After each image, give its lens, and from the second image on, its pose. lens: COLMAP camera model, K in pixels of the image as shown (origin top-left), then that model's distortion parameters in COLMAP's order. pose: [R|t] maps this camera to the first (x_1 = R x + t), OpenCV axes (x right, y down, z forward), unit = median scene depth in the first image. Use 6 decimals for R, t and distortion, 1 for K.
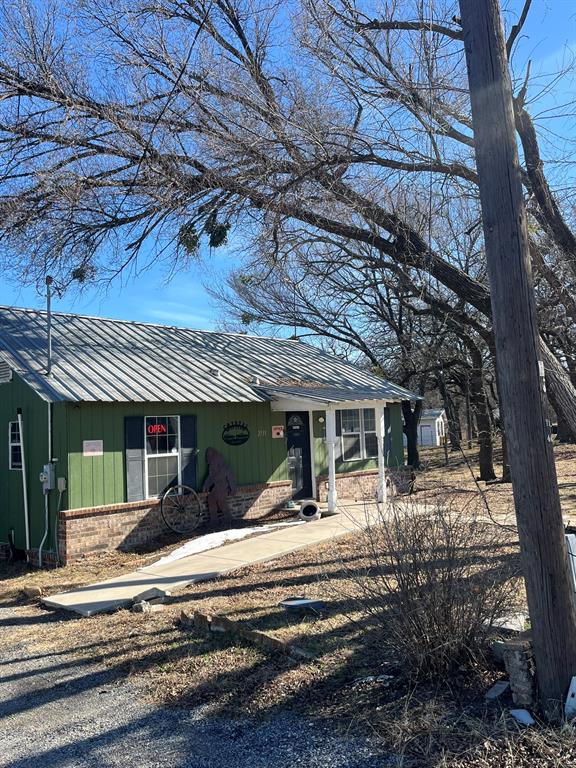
lens RADIAL K [[644.0, 0, 282.9], [0, 644.0, 387.7], [0, 0, 1]] dist [0.039527, 0.004020]
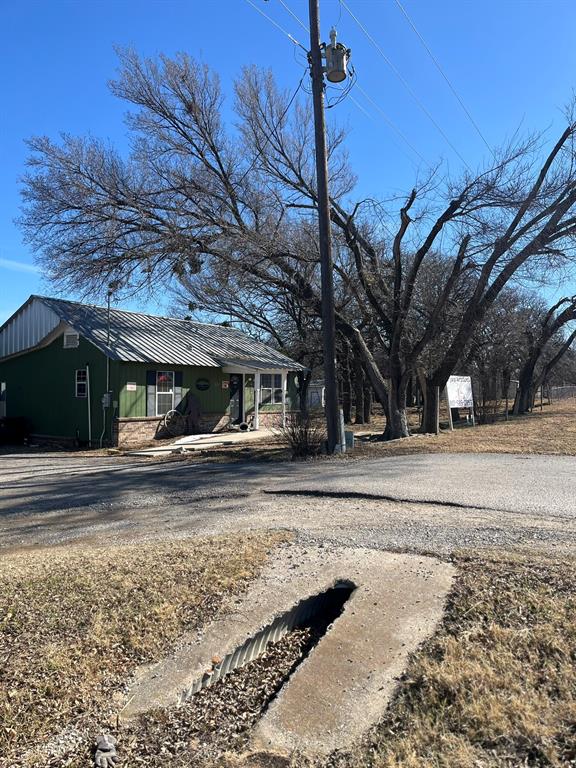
lens RADIAL K [[584.7, 0, 281.8], [0, 584.7, 396.2], [0, 0, 1]] dist [0.055908, -0.070435]
pose [[0.987543, 0.043338, 0.151262, -0.100189], [-0.052114, 0.997151, 0.054539, 0.006738], [-0.148467, -0.061742, 0.986988, -0.599709]]
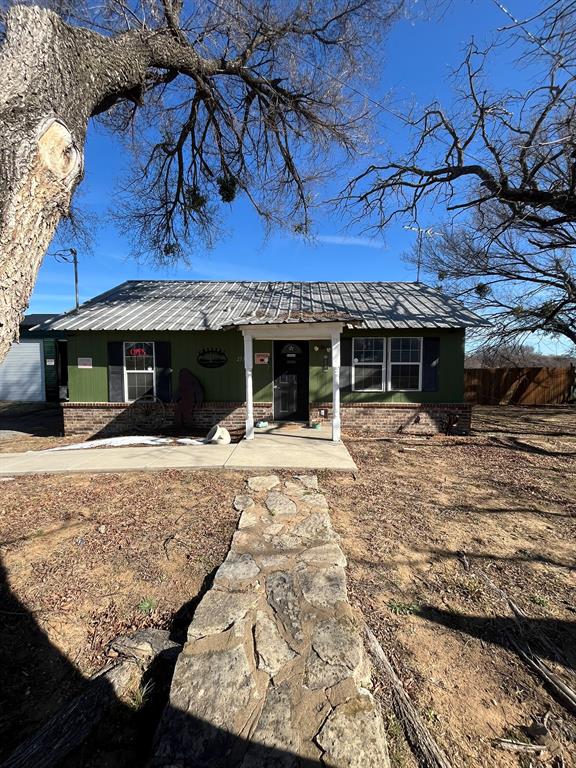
lens RADIAL K [[309.1, 0, 289.1], [0, 309.1, 380.5], [0, 0, 1]] dist [-0.002637, -0.000030]
pose [[0.672922, 0.102140, -0.732628, 0.445741], [0.016197, 0.988149, 0.152641, 0.027005], [0.739536, -0.114582, 0.663292, 0.721072]]
